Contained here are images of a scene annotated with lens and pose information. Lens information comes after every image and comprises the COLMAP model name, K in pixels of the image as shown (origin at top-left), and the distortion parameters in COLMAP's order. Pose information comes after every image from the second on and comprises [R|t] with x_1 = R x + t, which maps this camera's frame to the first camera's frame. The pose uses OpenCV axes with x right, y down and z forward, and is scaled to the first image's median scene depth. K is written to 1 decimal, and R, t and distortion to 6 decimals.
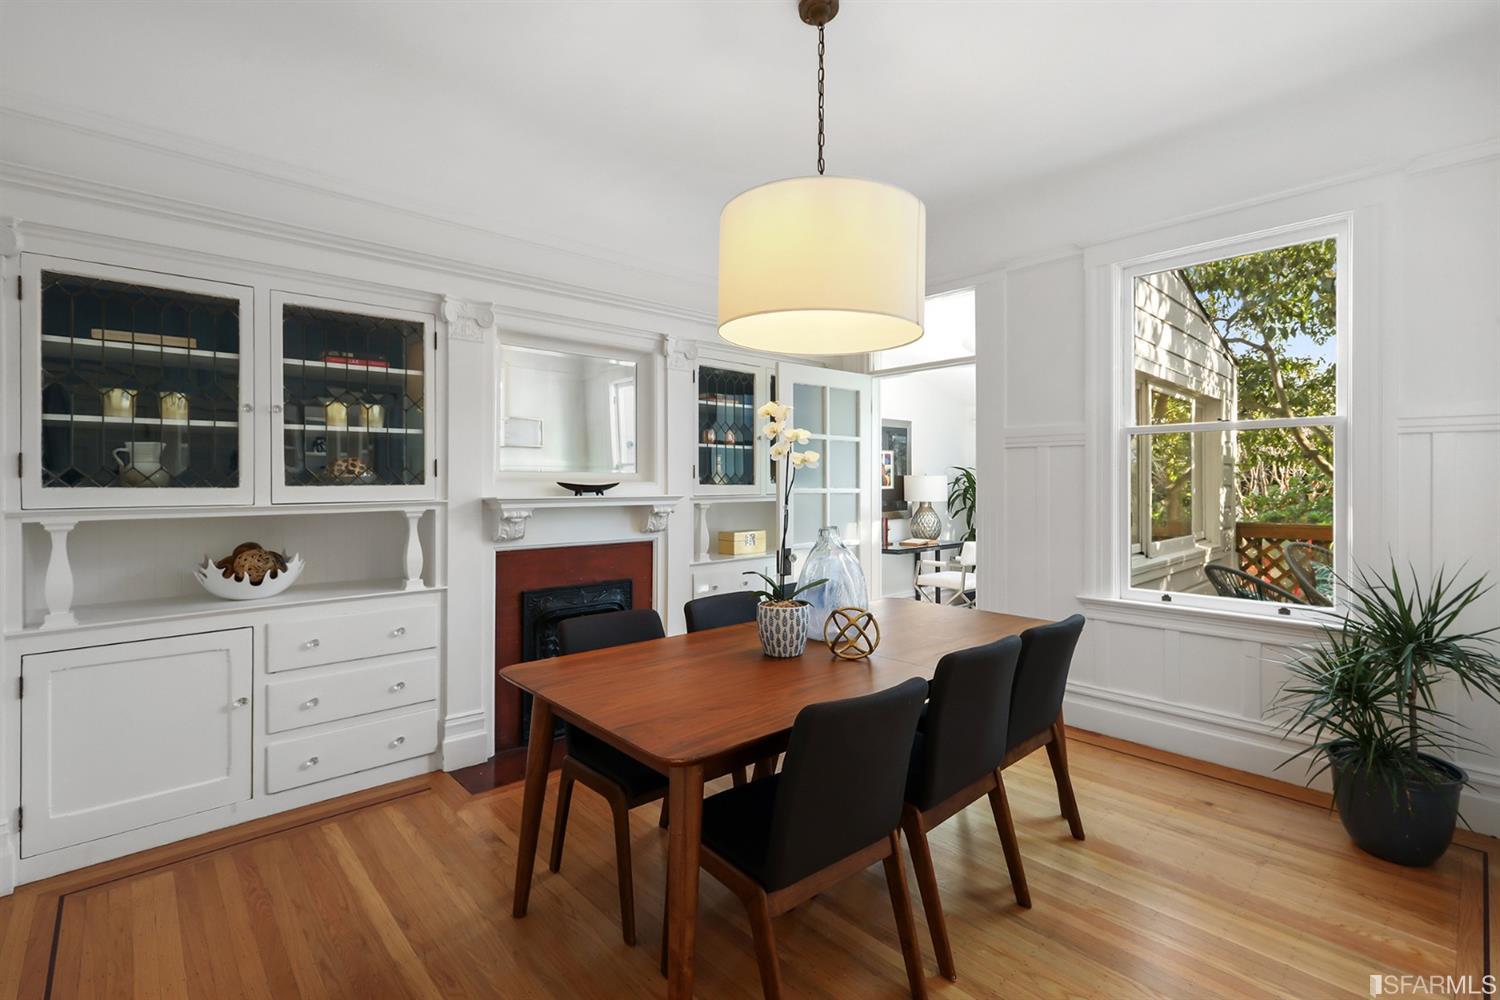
lens RADIAL K [[666.8, 0, 745.6], [0, 666.8, 480.8], [0, 0, 1]] dist [0.000750, 0.000259]
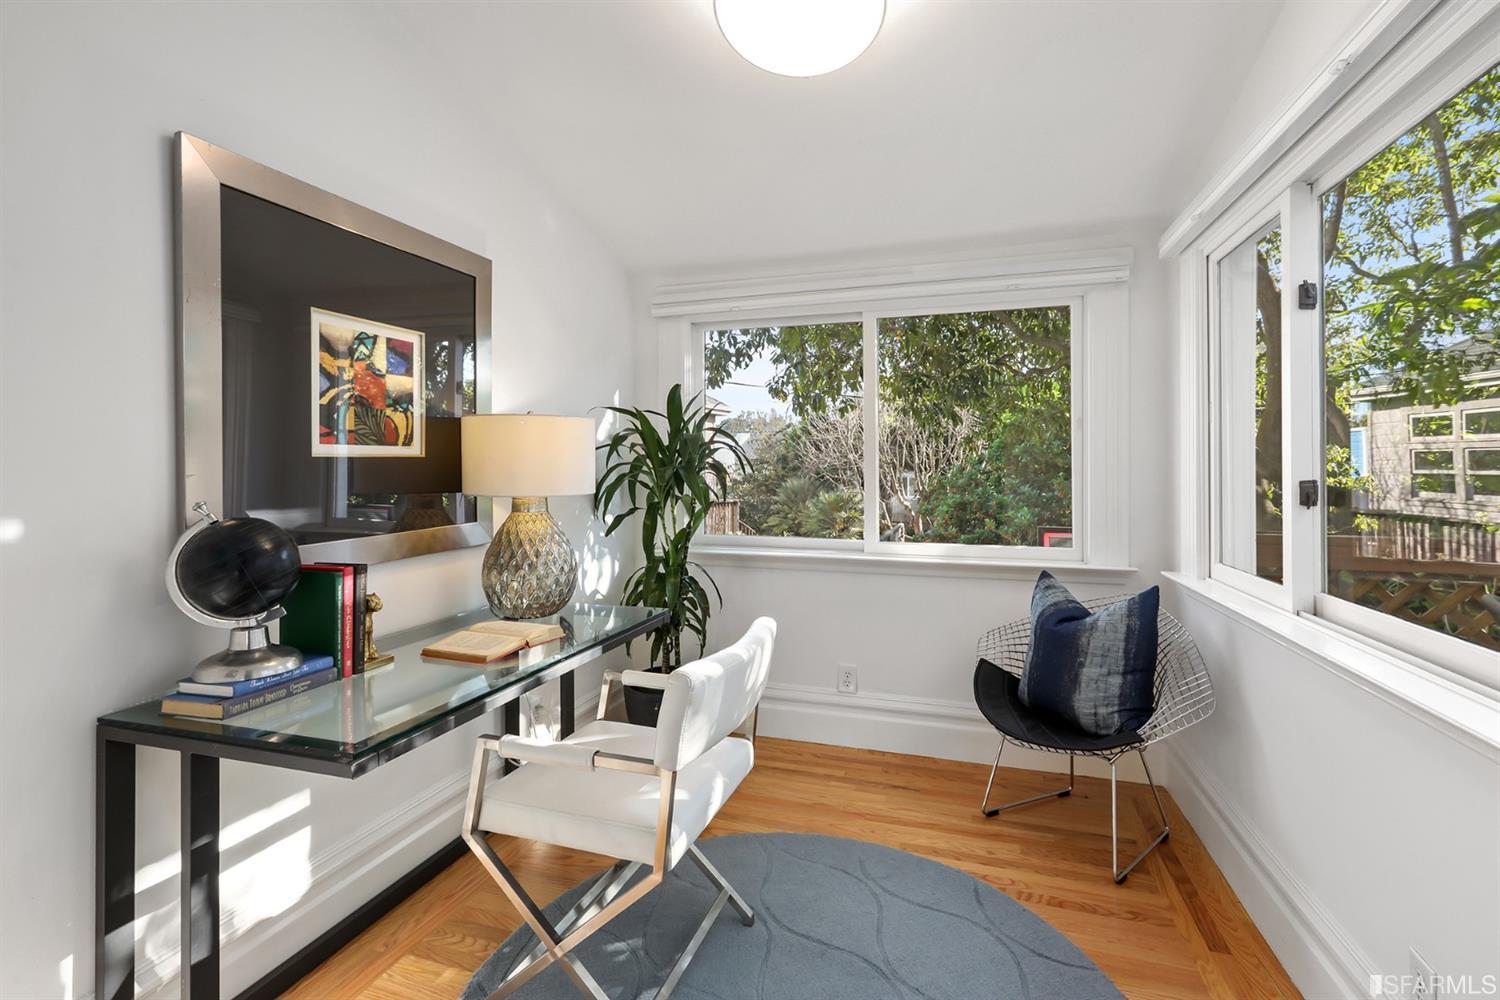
lens RADIAL K [[710.4, 0, 746.8], [0, 710.4, 465.8], [0, 0, 1]] dist [0.001095, 0.000005]
pose [[0.875562, 0.006096, 0.483068, 0.194445], [-0.006772, 0.999977, -0.000344, 0.015385], [-0.483059, -0.002970, 0.875583, 0.639711]]
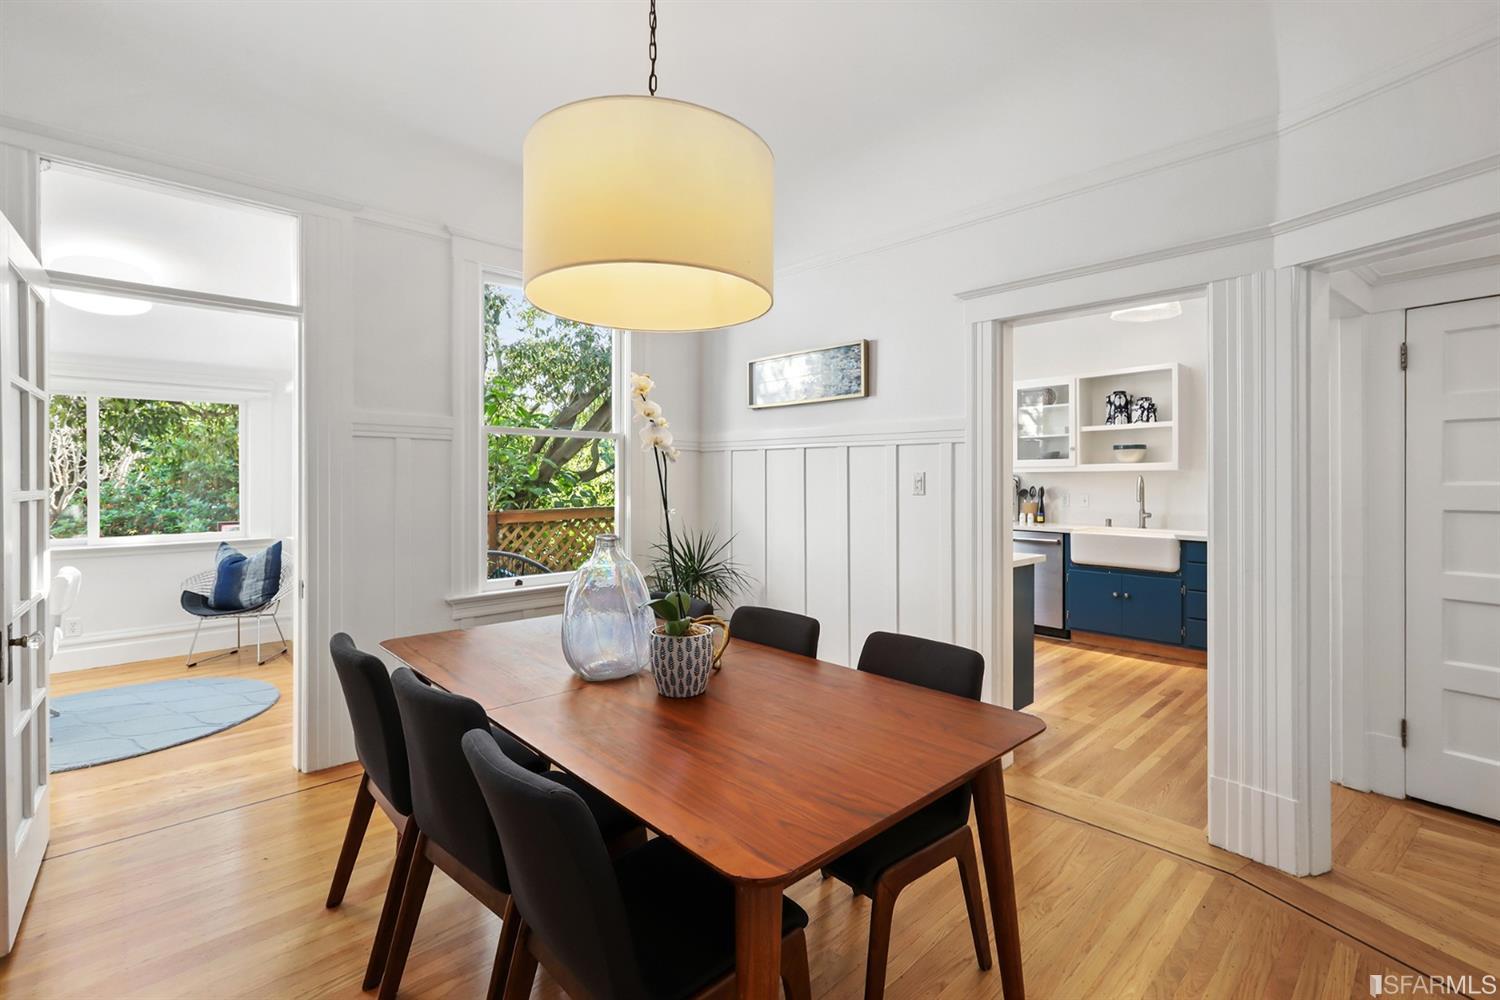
lens RADIAL K [[666.8, 0, 745.6], [0, 666.8, 480.8], [0, 0, 1]] dist [0.000750, 0.000259]
pose [[-0.004458, 0.002920, 0.999986, -0.240189], [-0.006257, 0.999976, -0.002948, 0.002688], [-0.999970, -0.006270, -0.004440, 0.308577]]
